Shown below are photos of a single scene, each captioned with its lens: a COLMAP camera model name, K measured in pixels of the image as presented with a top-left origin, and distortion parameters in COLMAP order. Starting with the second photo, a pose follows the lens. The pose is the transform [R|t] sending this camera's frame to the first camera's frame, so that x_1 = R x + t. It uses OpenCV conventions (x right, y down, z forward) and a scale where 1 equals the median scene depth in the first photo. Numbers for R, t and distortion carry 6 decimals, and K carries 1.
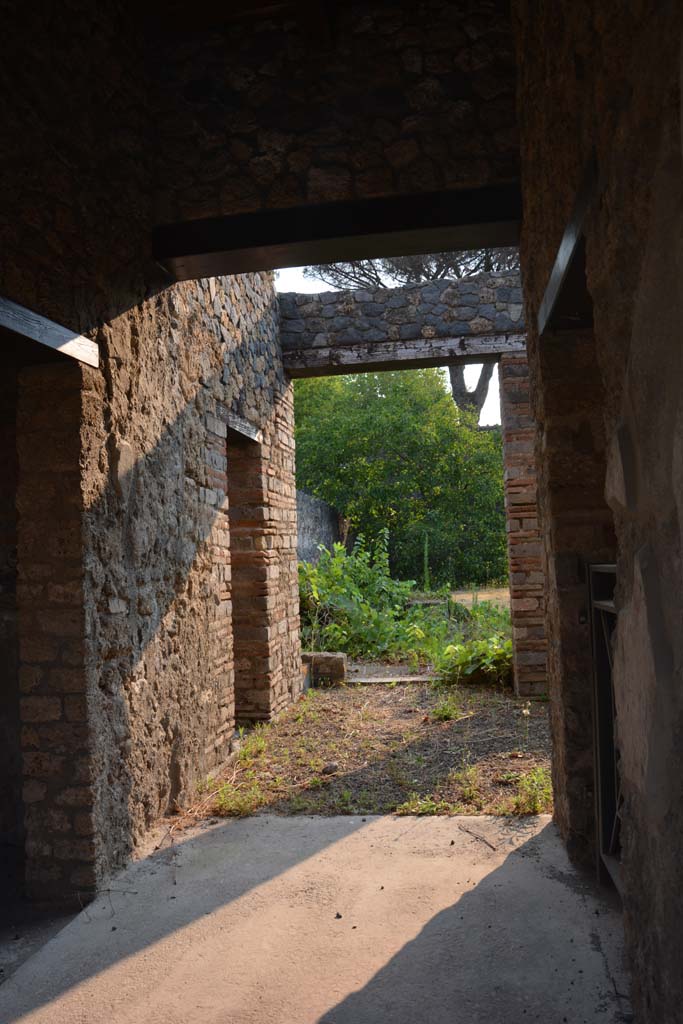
lens RADIAL K [[793.4, 0, 338.2], [0, 793.4, 511.0], [0, 0, 1]] dist [-0.156459, 0.106639]
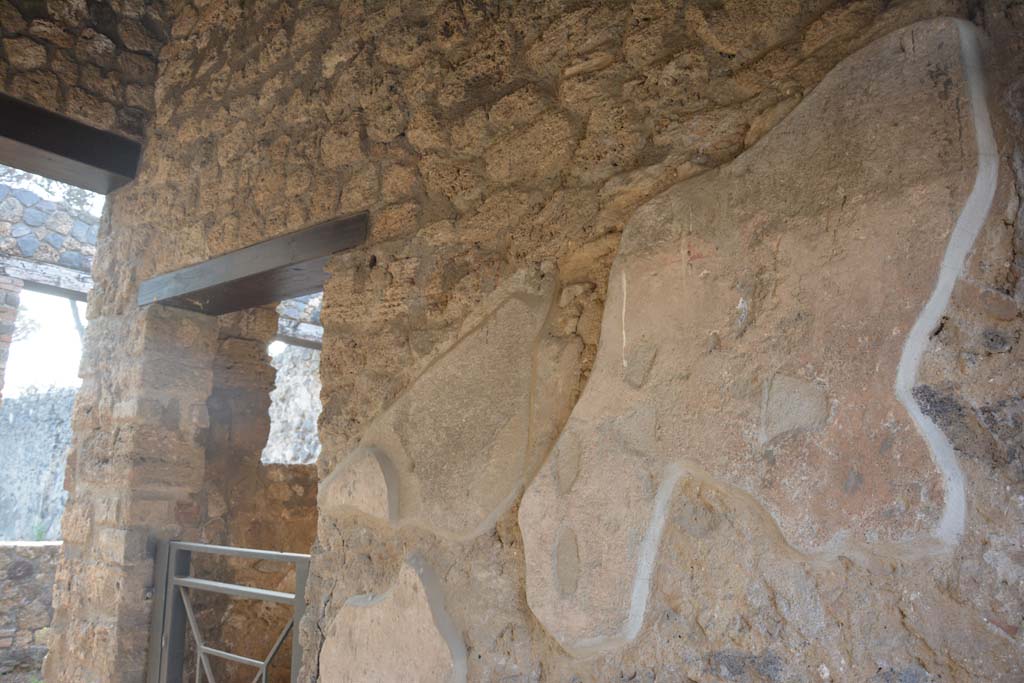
lens RADIAL K [[793.4, 0, 514.0], [0, 793.4, 346.4], [0, 0, 1]] dist [-0.156459, 0.106639]
pose [[0.500245, 0.226851, 0.835639, -0.271008], [-0.101026, 0.973771, -0.203872, -0.015888], [-0.859970, 0.017565, 0.510042, 0.075998]]
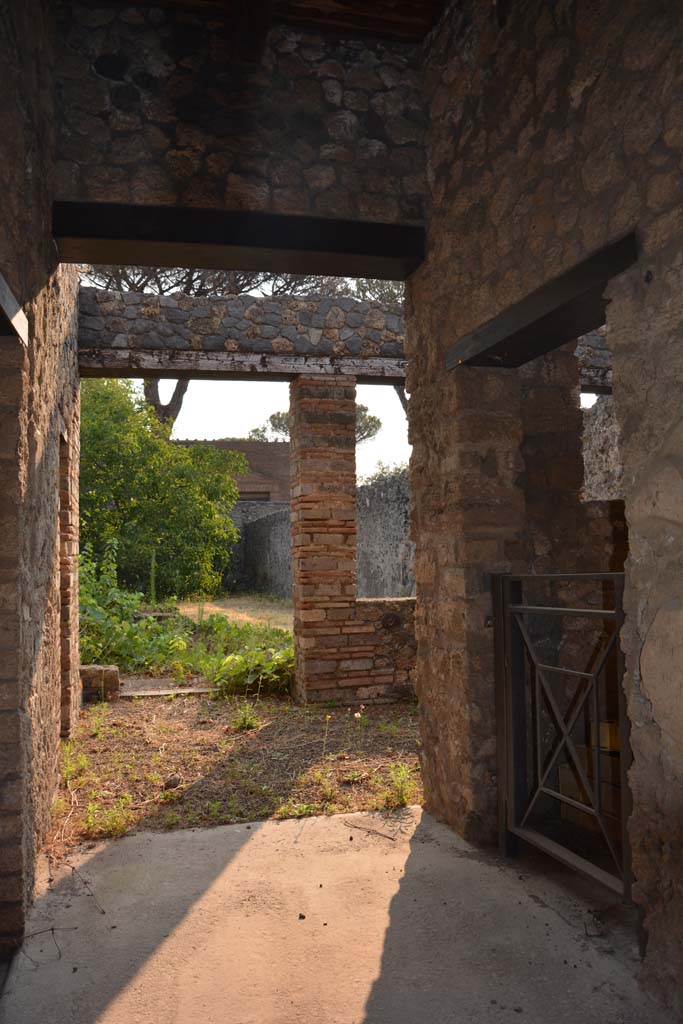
lens RADIAL K [[793.4, 0, 340.7], [0, 793.4, 512.6], [0, 0, 1]] dist [-0.156459, 0.106639]
pose [[0.913892, 0.046306, 0.403308, -0.280277], [-0.039428, 0.998901, -0.025347, 0.012951], [-0.404039, 0.007263, 0.914713, 0.034938]]
